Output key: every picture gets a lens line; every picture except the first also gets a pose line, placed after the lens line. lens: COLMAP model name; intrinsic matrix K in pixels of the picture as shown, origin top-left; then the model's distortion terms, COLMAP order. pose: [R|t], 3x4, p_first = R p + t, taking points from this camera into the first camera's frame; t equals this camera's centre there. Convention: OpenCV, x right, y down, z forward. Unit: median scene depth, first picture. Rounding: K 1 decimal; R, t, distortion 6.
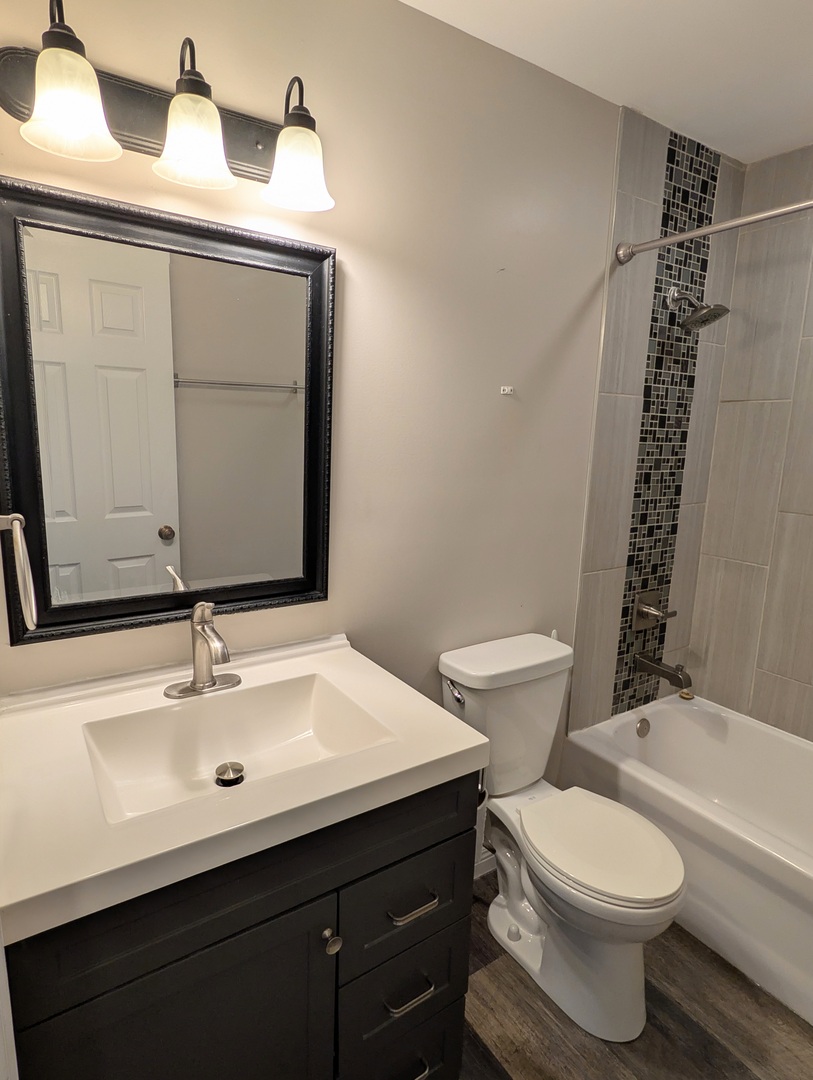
lens RADIAL K [[577.6, 0, 406.5], [0, 577.6, 540.0], [0, 0, 1]] dist [-0.005271, -0.000469]
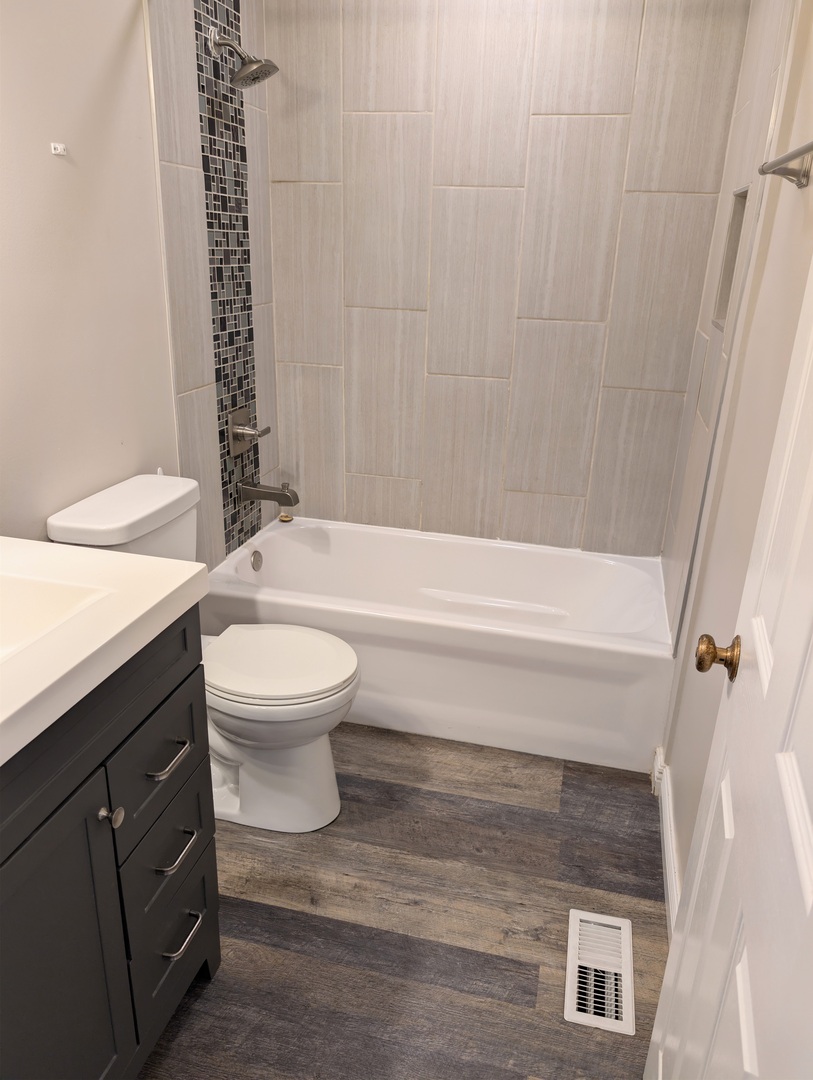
lens RADIAL K [[747.4, 0, 417.3], [0, 747.4, 542.0], [0, 0, 1]] dist [-0.008453, -0.003511]
pose [[0.726394, -0.256720, 0.637531, -0.172901], [0.114352, 0.959832, 0.256213, 0.023316], [-0.677699, -0.113209, 0.726573, -0.041032]]
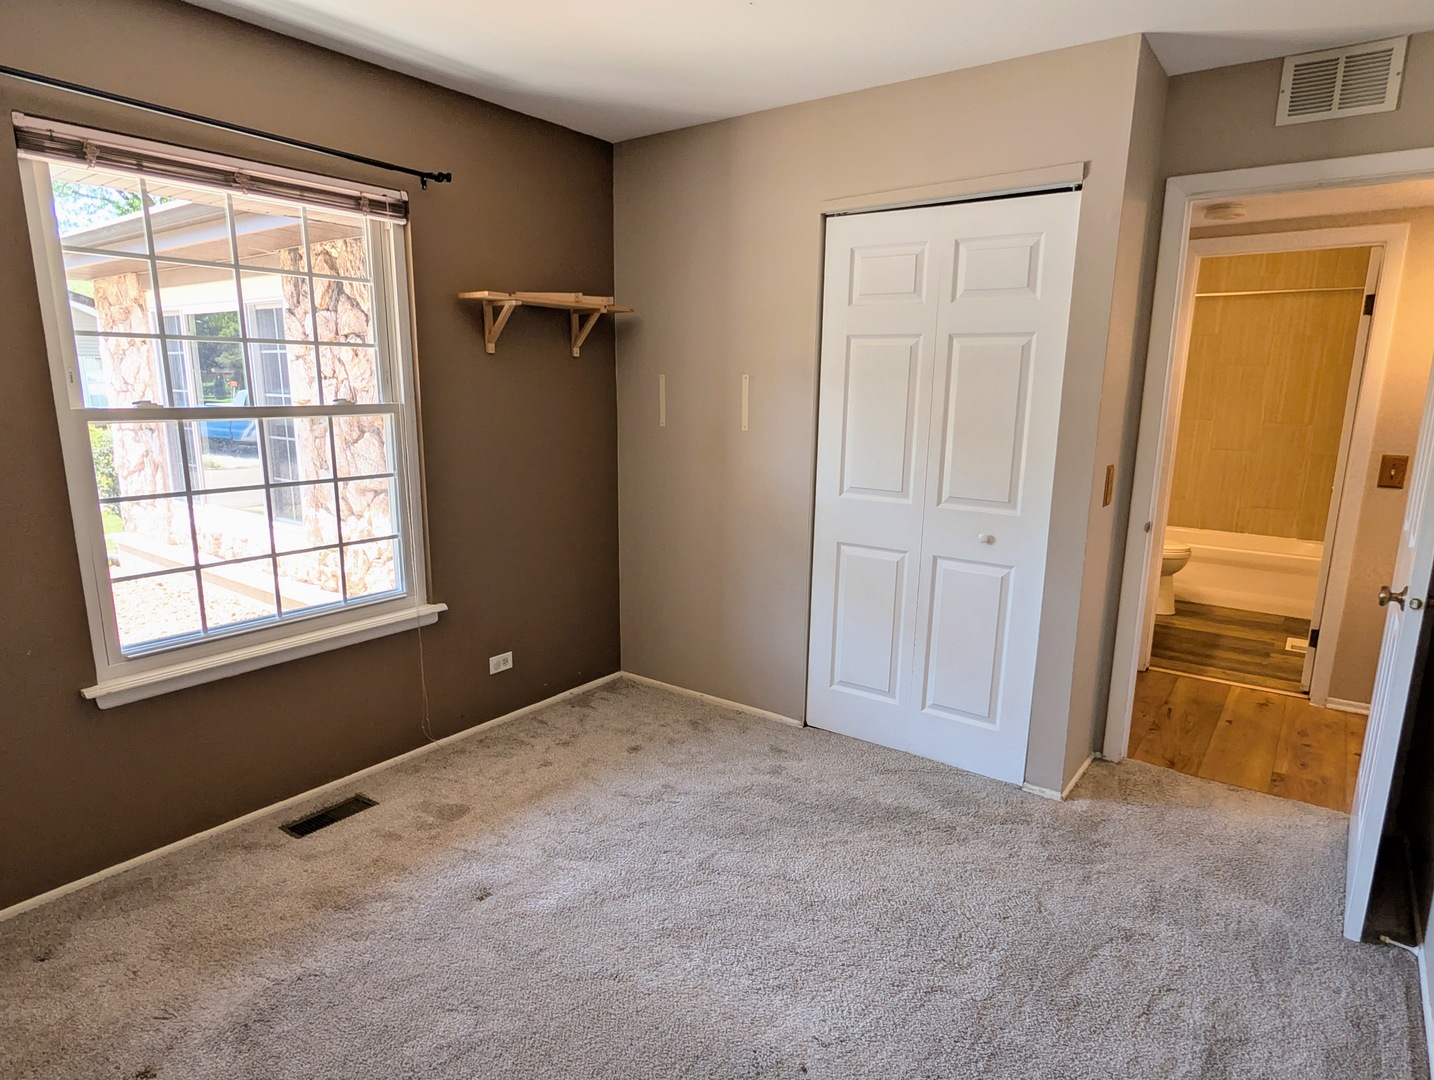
lens RADIAL K [[766.9, 0, 717.0], [0, 766.9, 540.0], [0, 0, 1]] dist [-0.005271, -0.000469]
pose [[0.952137, -0.080781, 0.294805, -1.873415], [0.075534, 0.996717, 0.029161, 0.189384], [-0.296192, -0.005497, 0.955112, -1.253698]]
